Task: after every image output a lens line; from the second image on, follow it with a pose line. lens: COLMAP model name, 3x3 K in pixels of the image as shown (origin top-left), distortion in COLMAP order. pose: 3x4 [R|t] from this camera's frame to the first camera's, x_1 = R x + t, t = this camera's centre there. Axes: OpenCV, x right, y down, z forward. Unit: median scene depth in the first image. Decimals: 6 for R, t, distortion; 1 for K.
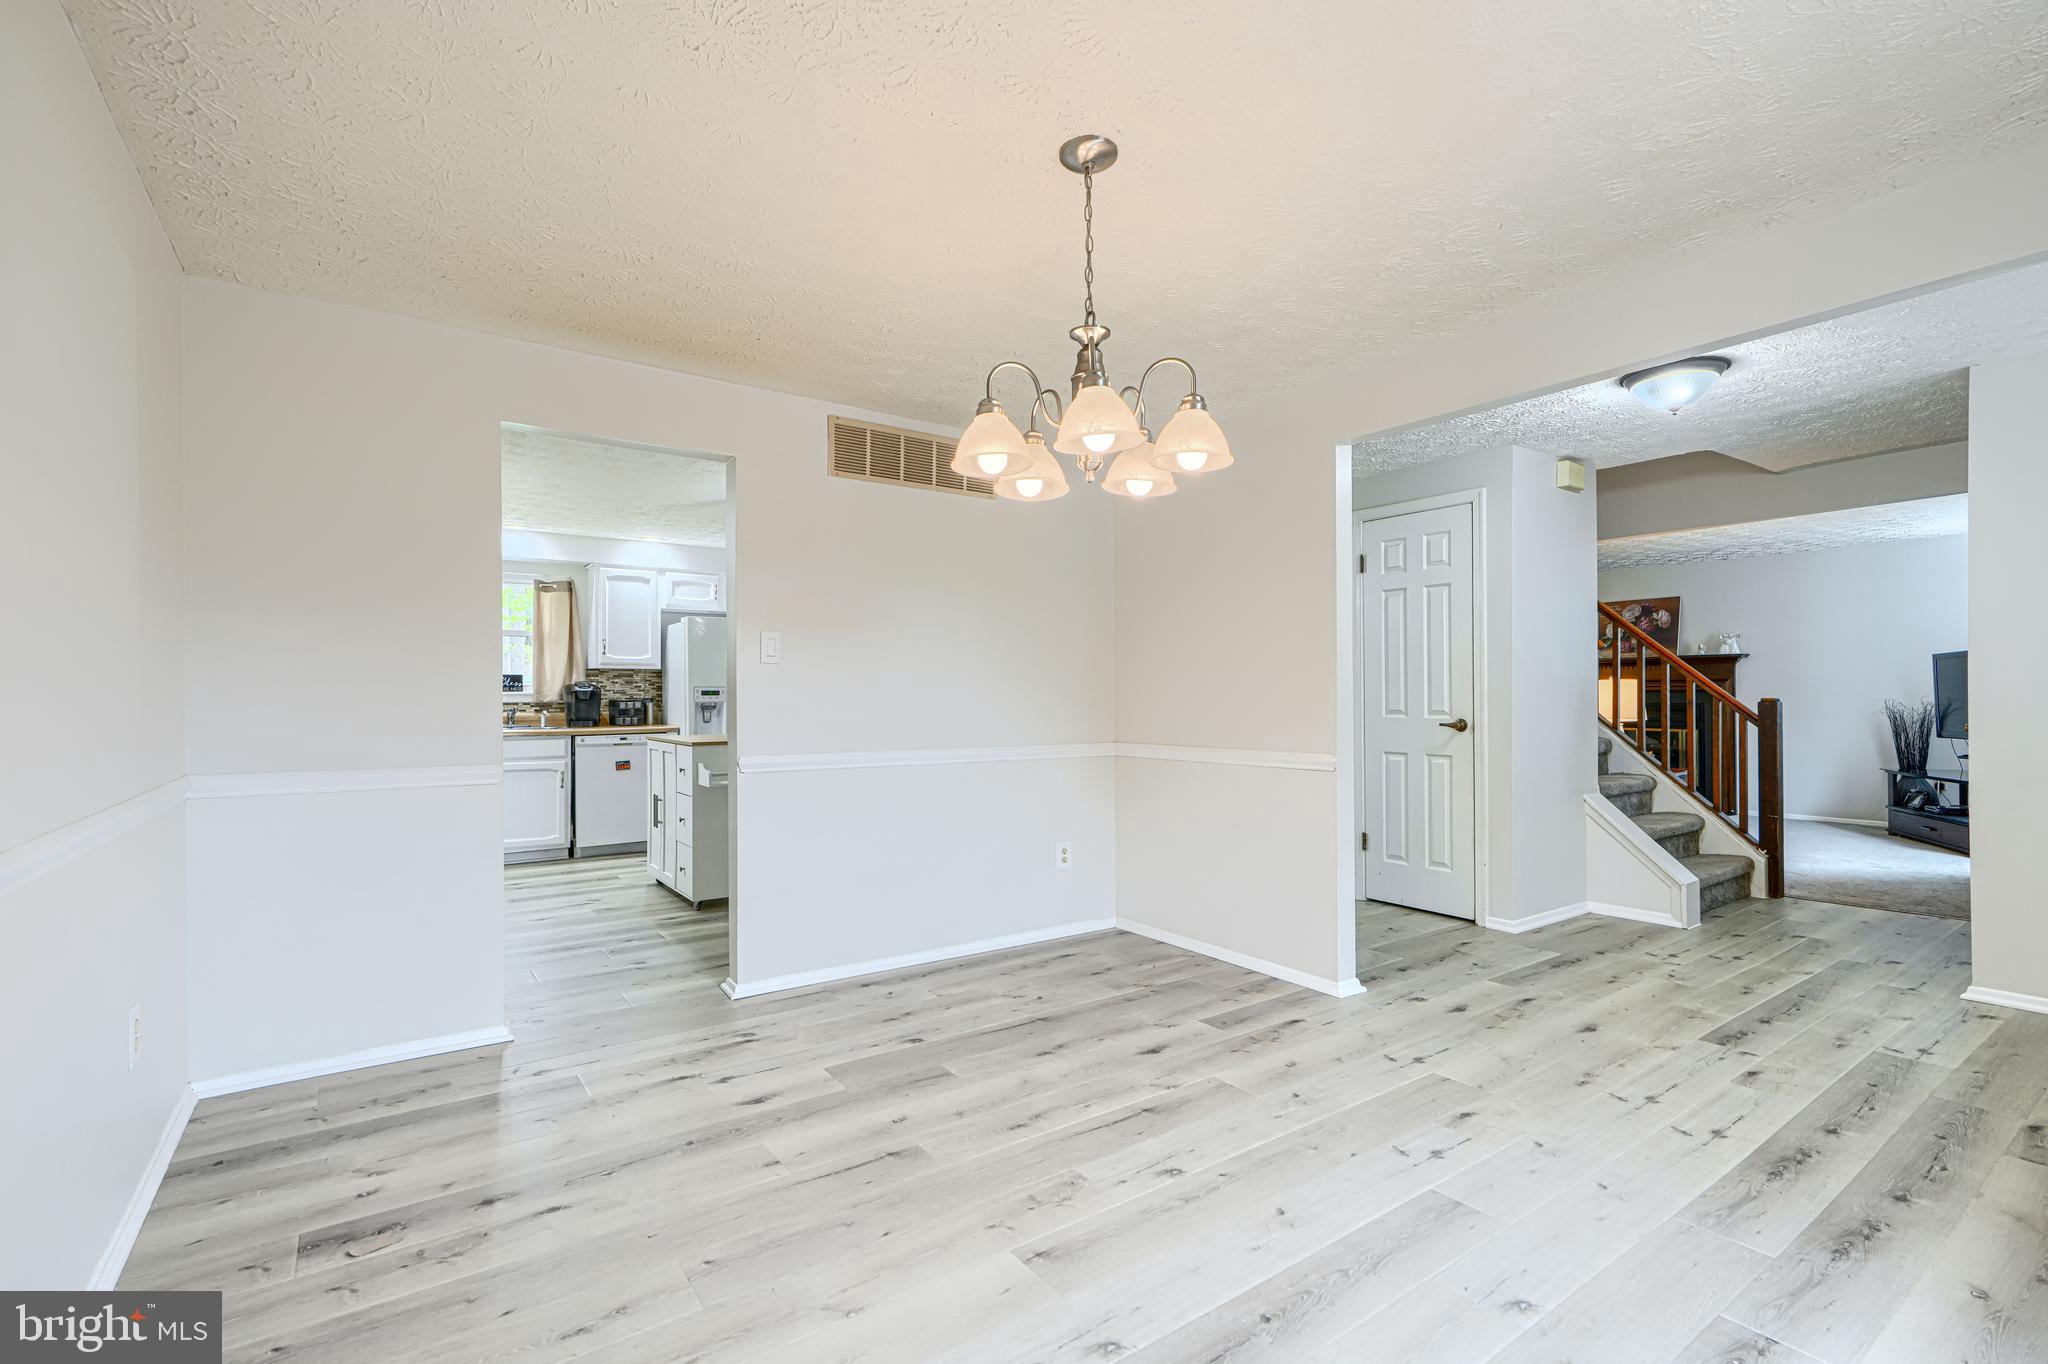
lens RADIAL K [[932.1, 0, 1026.9], [0, 932.1, 692.2], [0, 0, 1]] dist [0.000134, -0.001068]
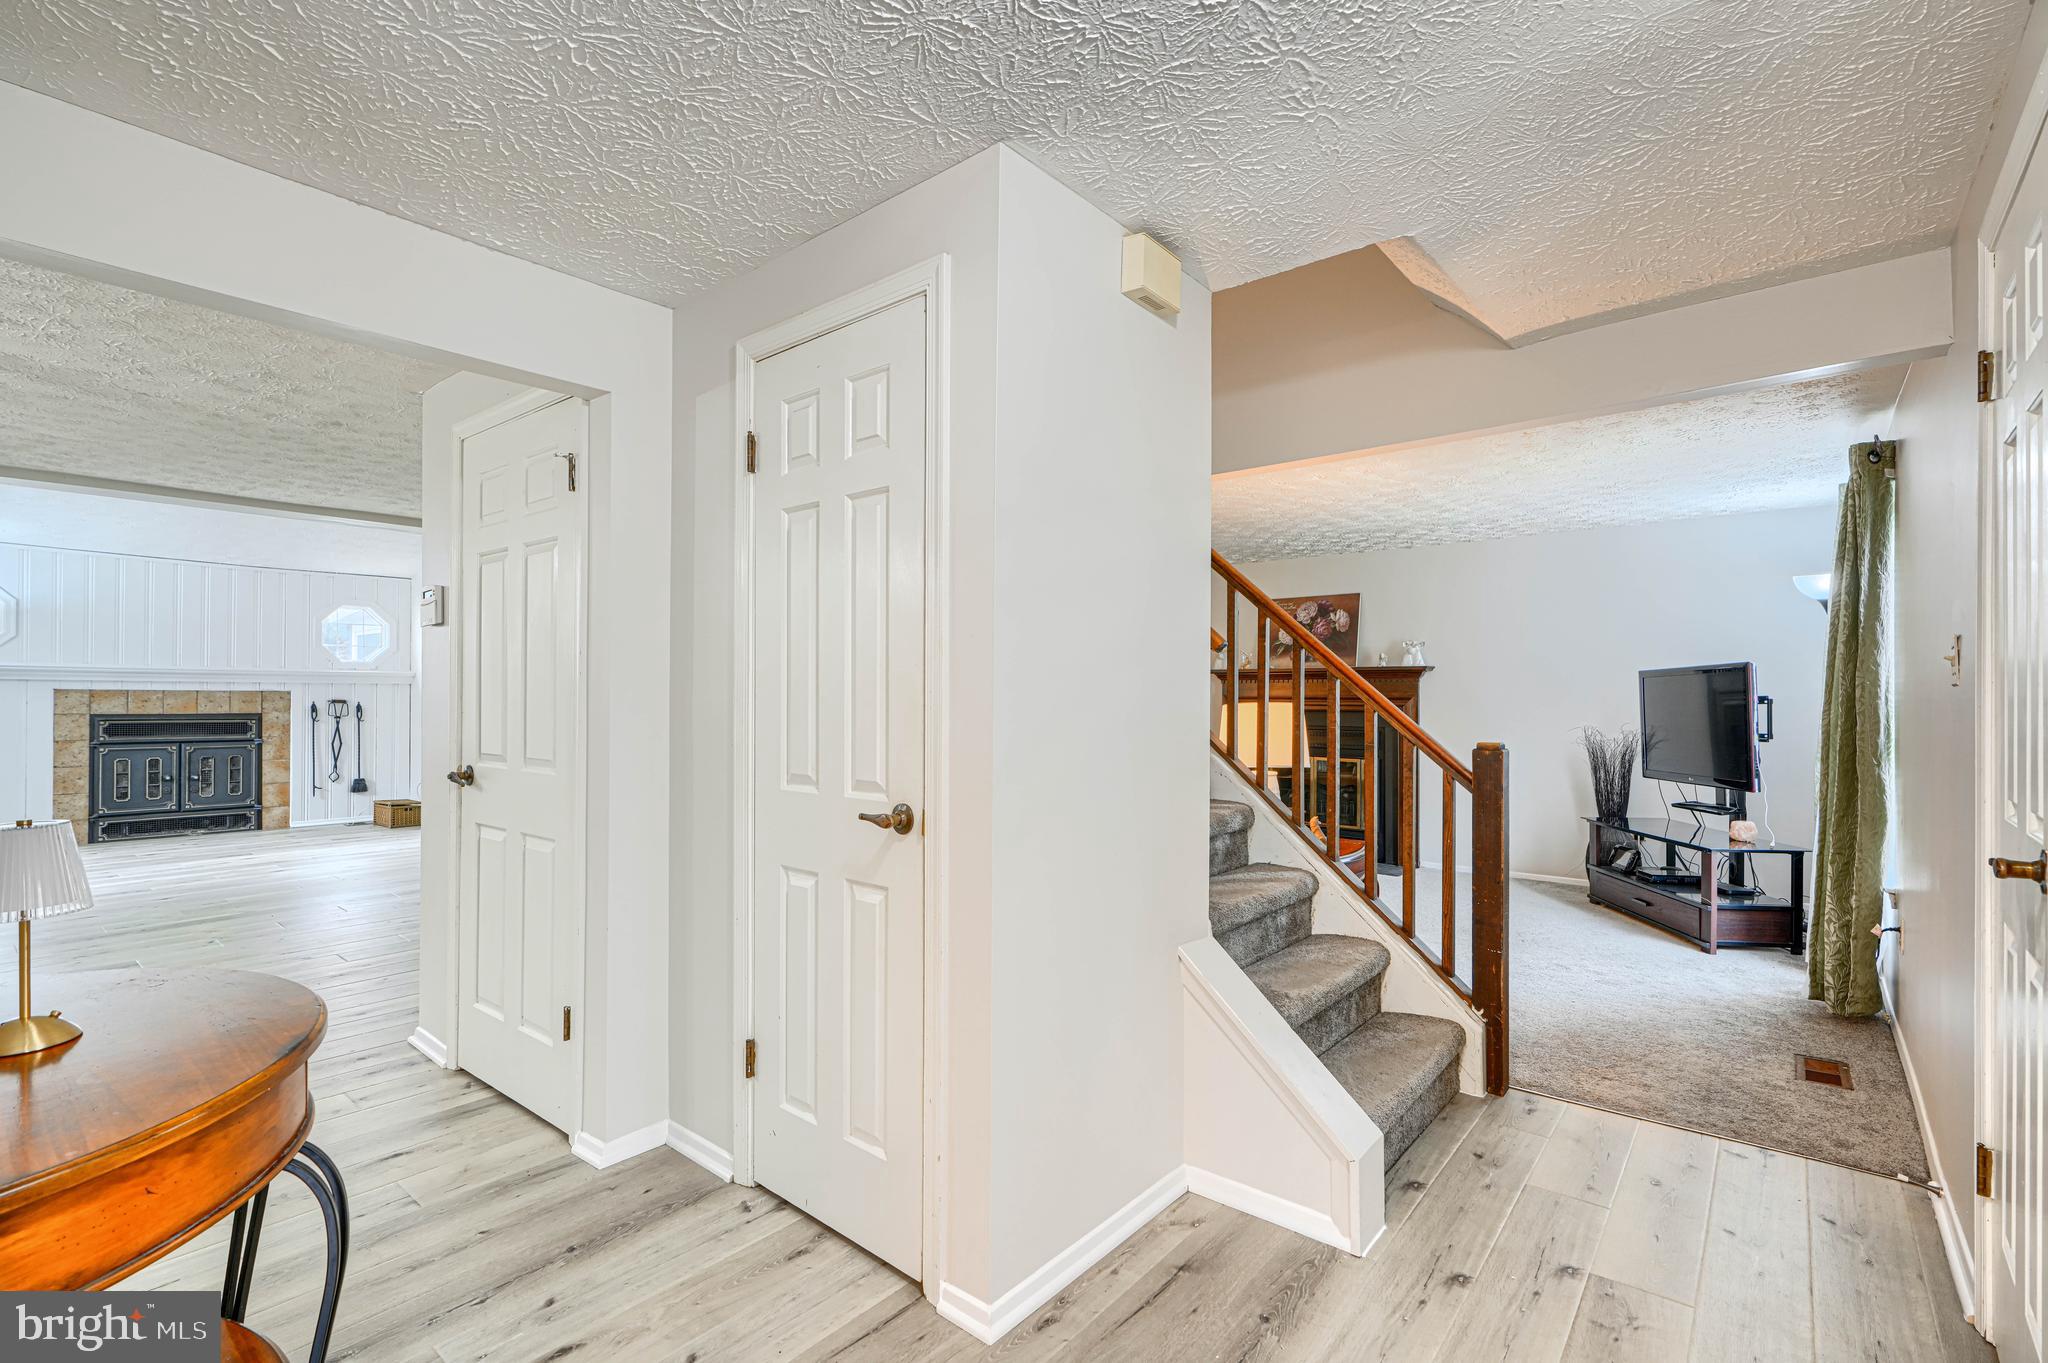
lens RADIAL K [[932.1, 0, 1026.5], [0, 932.1, 696.7], [0, 0, 1]] dist [0.000134, -0.001068]
pose [[0.964741, 0.008779, 0.263056, 0.336757], [-0.009002, 0.999959, -0.000358, -0.017257], [-0.263048, -0.002023, 0.964781, 0.474162]]
